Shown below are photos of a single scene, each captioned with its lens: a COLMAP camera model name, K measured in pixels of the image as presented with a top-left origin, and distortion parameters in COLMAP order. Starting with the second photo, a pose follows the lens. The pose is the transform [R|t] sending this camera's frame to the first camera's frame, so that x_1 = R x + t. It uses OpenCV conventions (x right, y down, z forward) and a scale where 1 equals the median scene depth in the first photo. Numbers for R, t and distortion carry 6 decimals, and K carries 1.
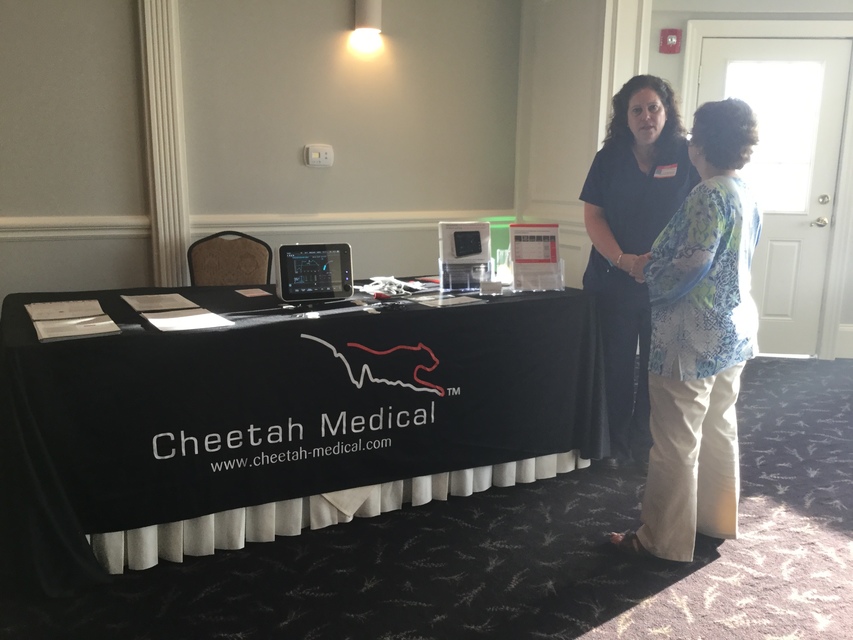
lens RADIAL K [[770.6, 0, 426.5], [0, 770.6, 320.0], [0, 0, 1]] dist [0.130211, -0.229539]
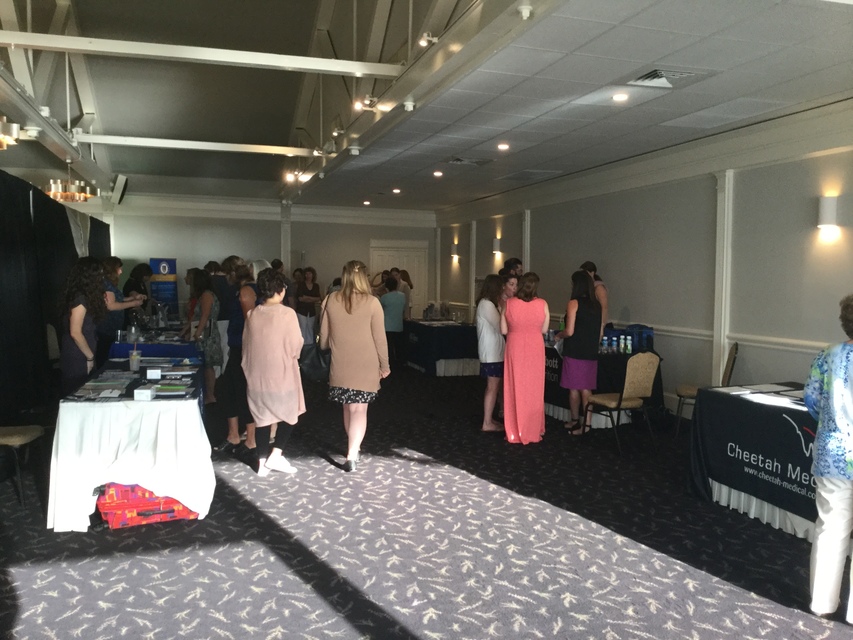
lens RADIAL K [[770.6, 0, 426.5], [0, 770.6, 320.0], [0, 0, 1]] dist [0.130211, -0.229539]
pose [[-0.177413, 0.049465, -0.982893, 1.745071], [-0.192627, 0.977672, 0.083972, -0.186057], [0.965101, 0.204230, -0.163923, 0.448558]]
